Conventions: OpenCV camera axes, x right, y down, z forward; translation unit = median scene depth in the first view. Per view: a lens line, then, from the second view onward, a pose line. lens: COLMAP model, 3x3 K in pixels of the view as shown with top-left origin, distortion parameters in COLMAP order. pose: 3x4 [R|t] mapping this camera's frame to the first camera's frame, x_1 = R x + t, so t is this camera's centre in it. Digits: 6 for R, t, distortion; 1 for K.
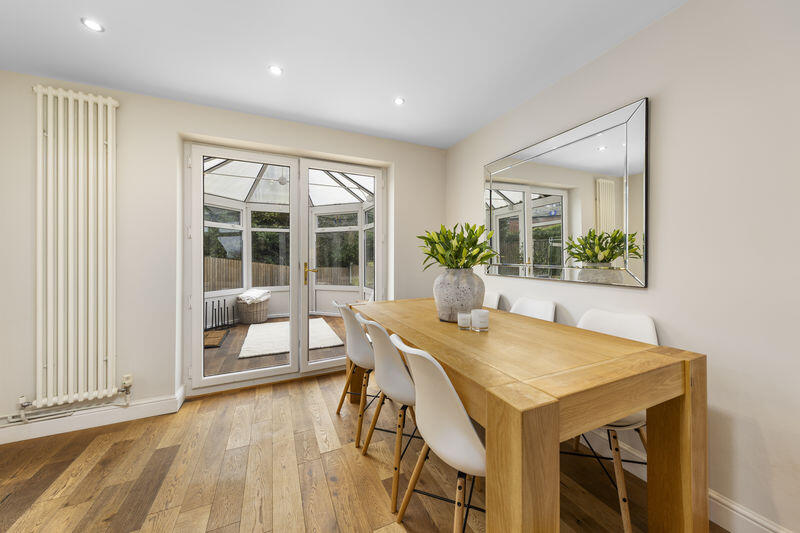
lens RADIAL K [[286.4, 0, 403.4], [0, 286.4, 258.5], [0, 0, 1]] dist [-0.000797, -0.000306]
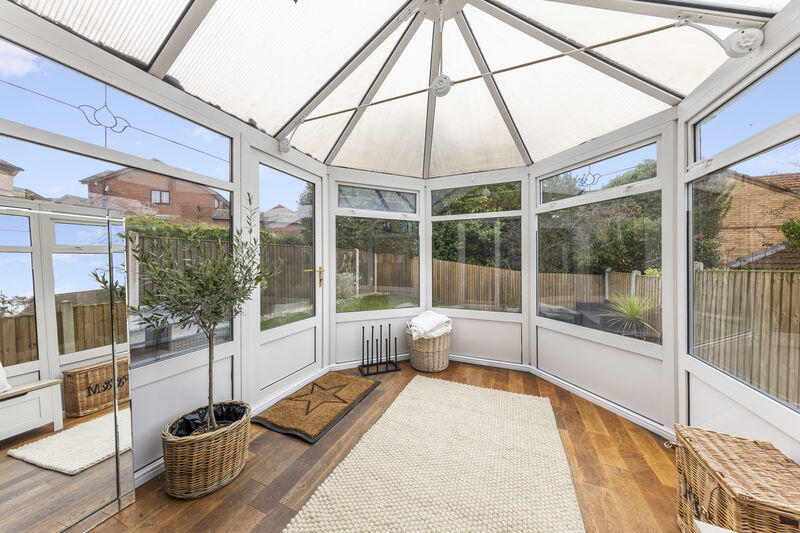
lens RADIAL K [[258.6, 0, 403.3], [0, 258.6, 261.6], [0, 0, 1]] dist [0.000914, 0.000234]
pose [[0.677096, 0.000287, -0.735895, -0.383125], [0.001415, 0.999998, 0.001691, -0.013636], [0.735893, -0.002186, 0.677094, 1.521457]]
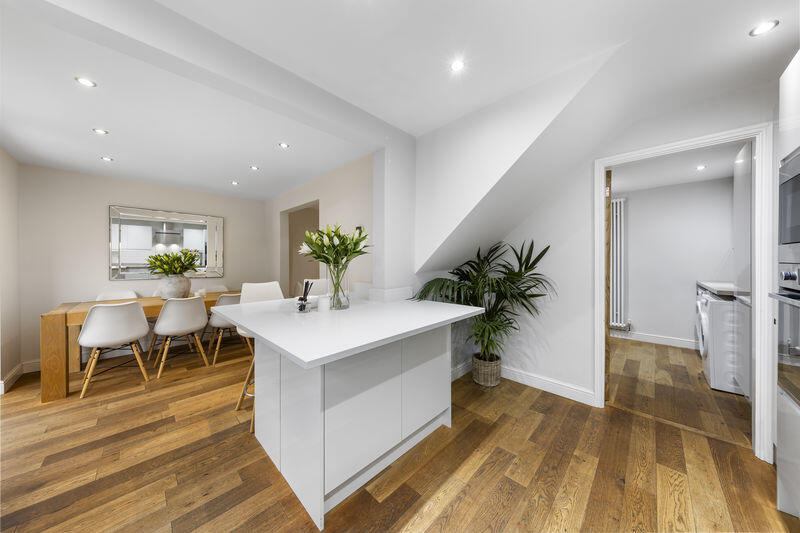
lens RADIAL K [[258.6, 0, 403.3], [0, 258.6, 261.6], [0, 0, 1]] dist [0.000914, 0.000234]
pose [[-0.363489, 0.000434, 0.931599, -1.874798], [0.000925, 1.000000, -0.000105, -0.040662], [-0.931598, 0.000824, -0.363489, 0.128356]]
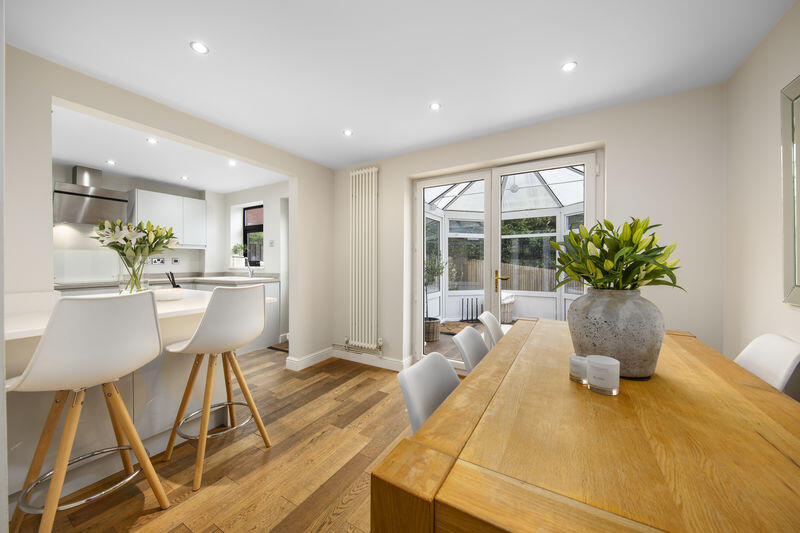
lens RADIAL K [[279.6, 0, 404.8], [0, 279.6, 261.2], [0, 0, 1]] dist [-0.001034, -0.000187]
pose [[0.575193, -0.000709, -0.818017, 0.380615], [-0.002260, 0.999994, -0.002456, -0.018411], [0.818014, 0.003262, 0.575189, 0.217426]]
